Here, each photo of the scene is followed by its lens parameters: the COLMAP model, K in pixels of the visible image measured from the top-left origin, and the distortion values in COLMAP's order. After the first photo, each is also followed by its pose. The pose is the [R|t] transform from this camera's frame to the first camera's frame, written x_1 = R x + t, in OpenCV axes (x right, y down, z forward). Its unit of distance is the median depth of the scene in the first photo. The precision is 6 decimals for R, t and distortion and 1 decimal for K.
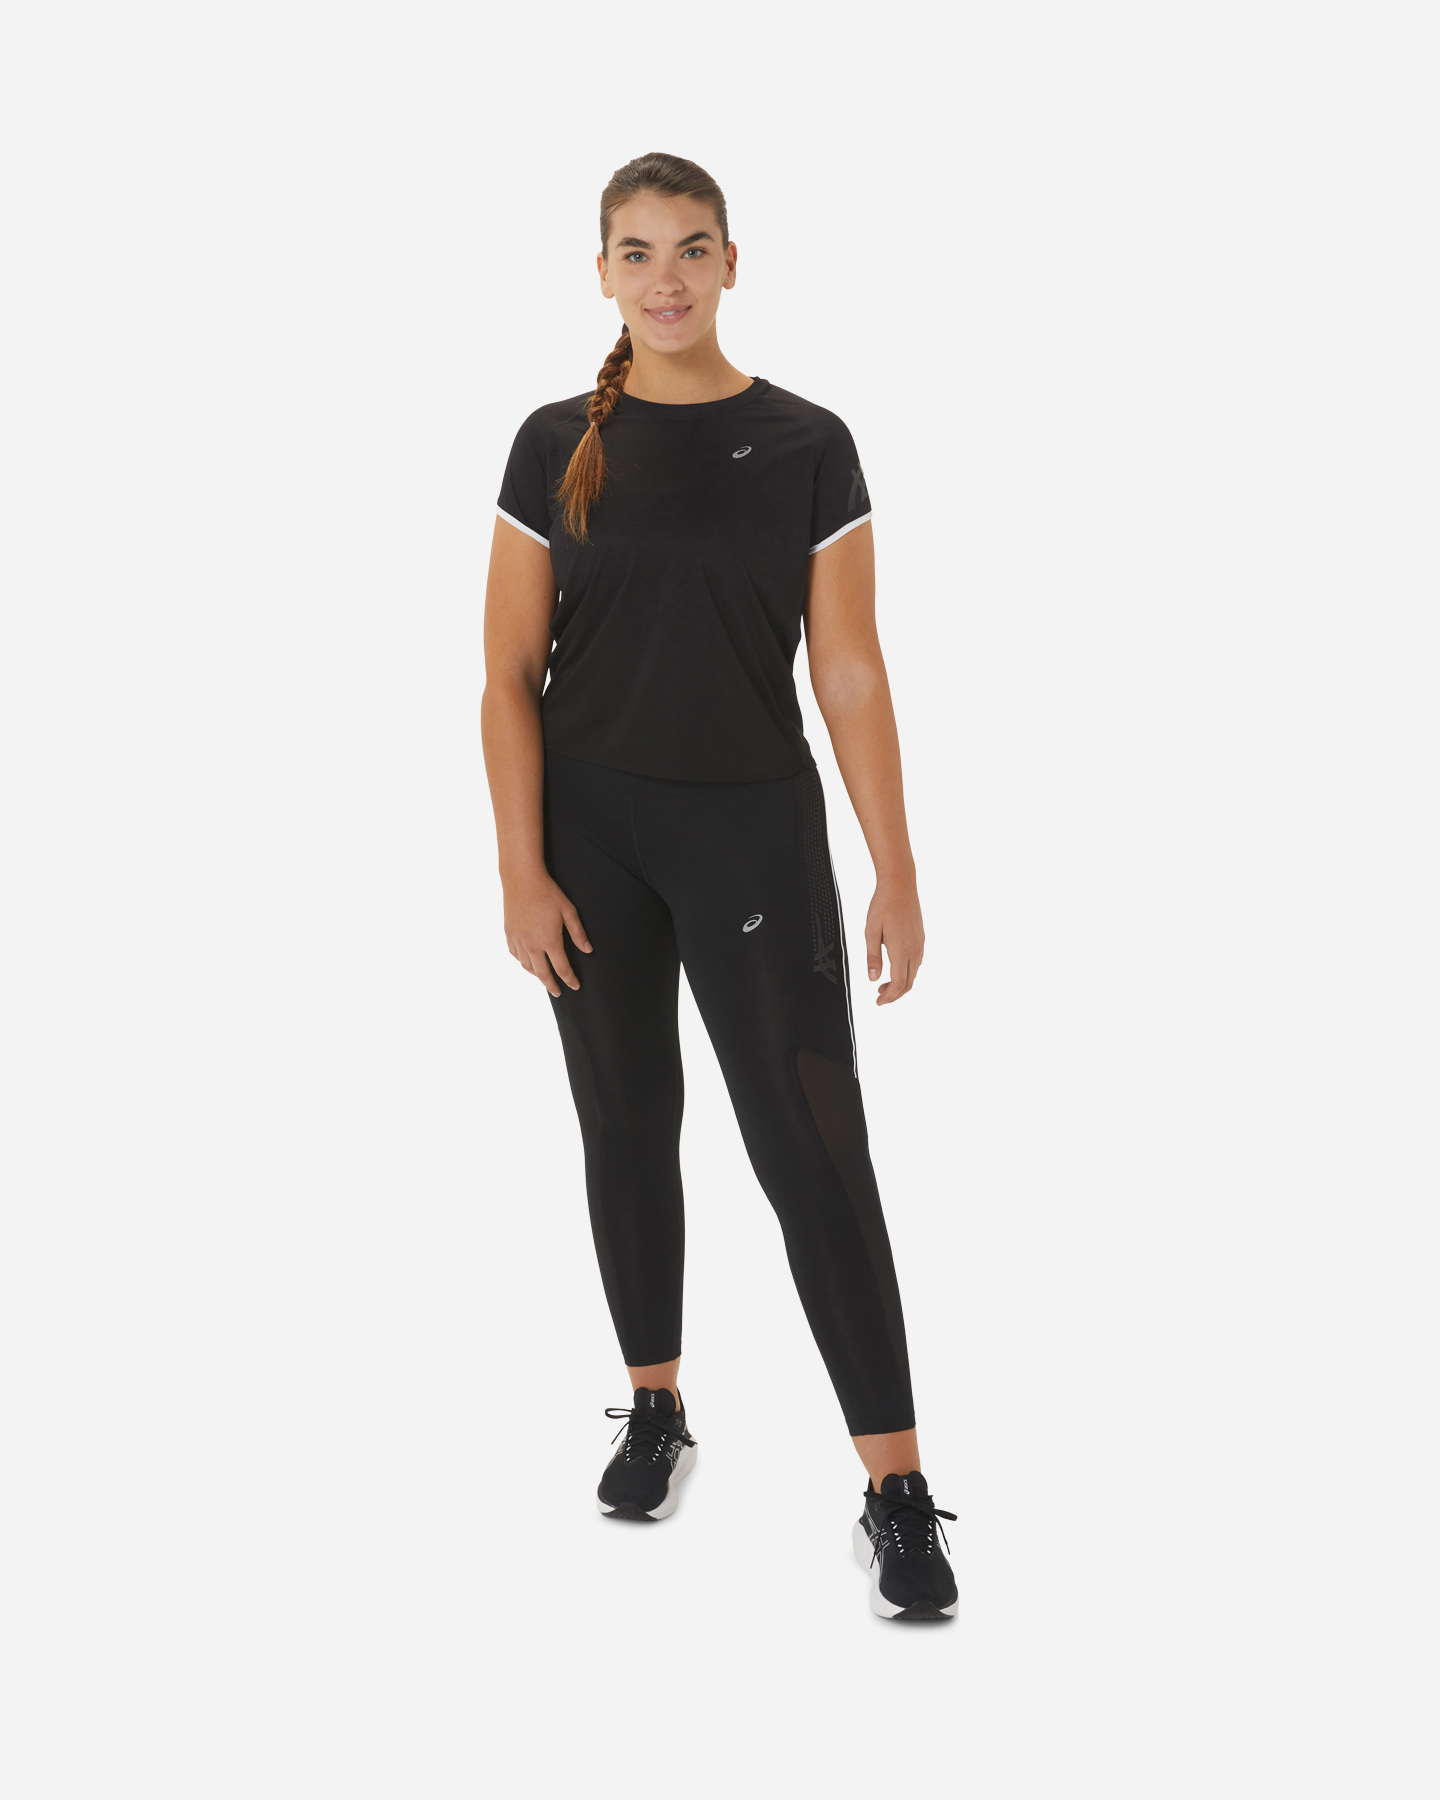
lens RADIAL K [[2715.9, 0, 723.2], [0, 2715.9, 900.8], [0, 0, 1]] dist [0.067184, 0.000000]
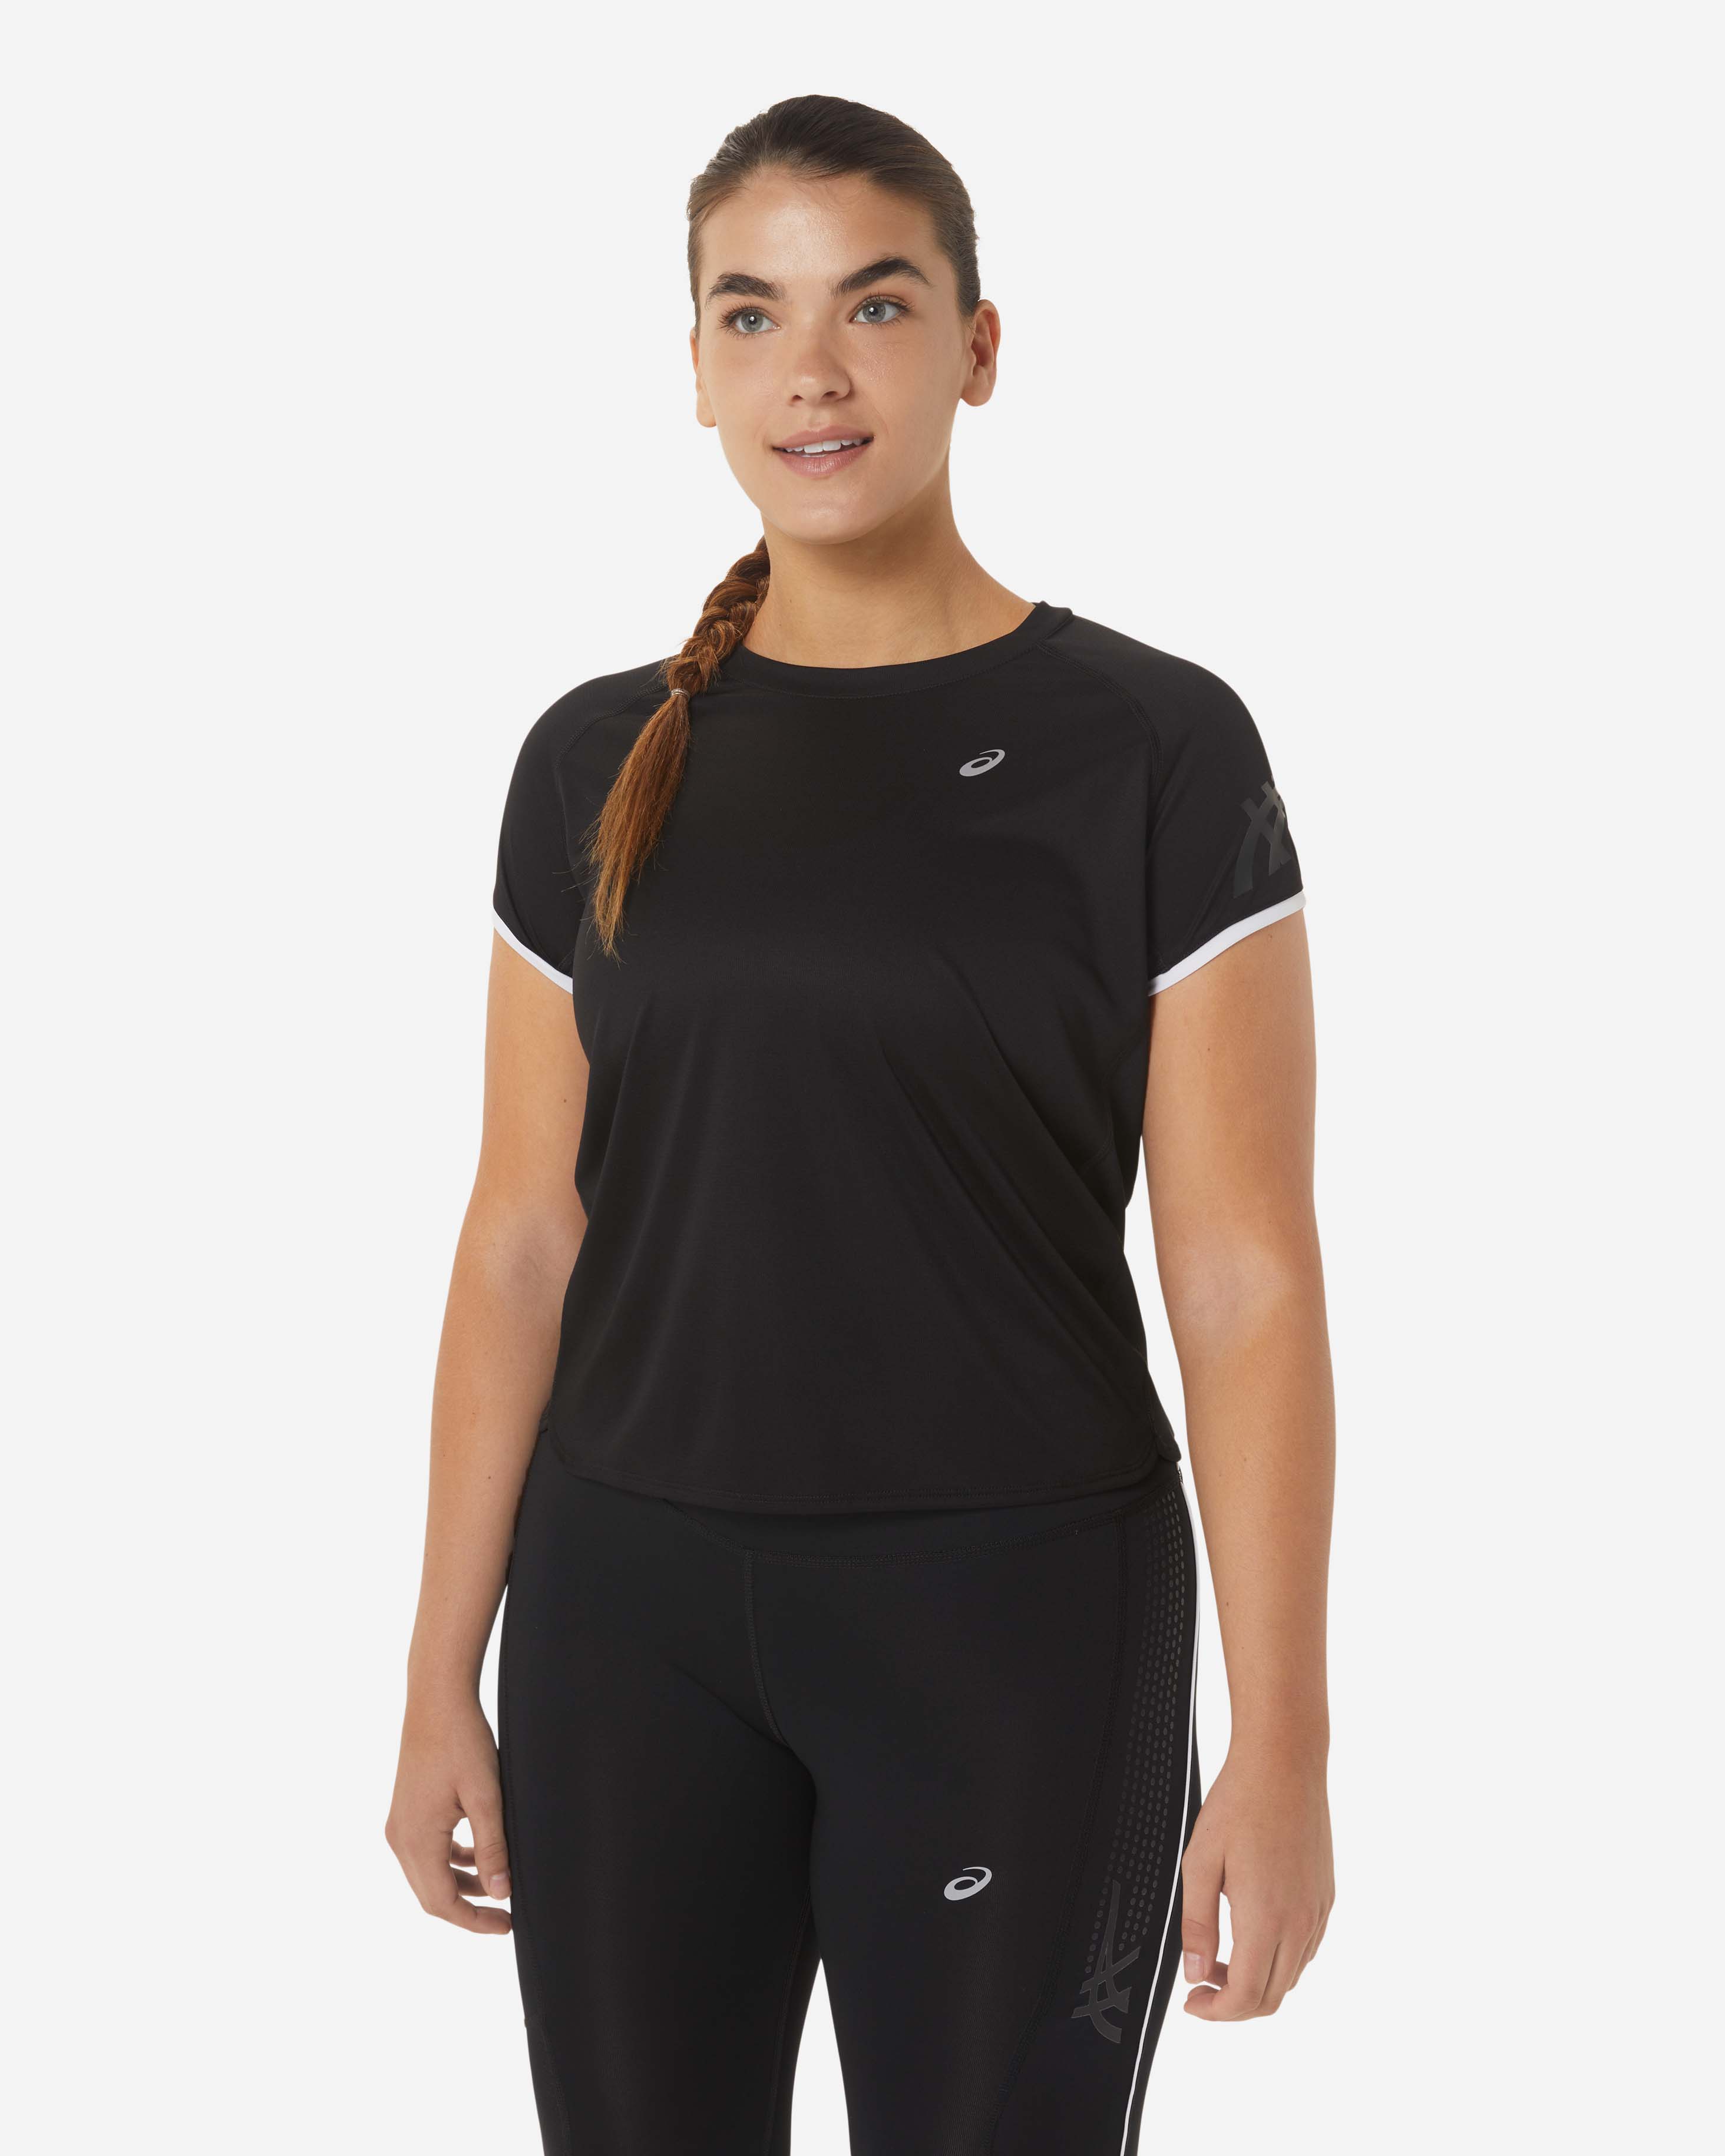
lens RADIAL K [[3253.2, 0, 846.1], [0, 3253.2, 1072.4], [0, 0, 1]] dist [0.067184, 0.000000]
pose [[0.993433, 0.023991, -0.111871, 0.043776], [-0.031716, 0.997195, -0.067793, -0.079014], [0.109931, 0.070896, 0.991408, 0.479549]]
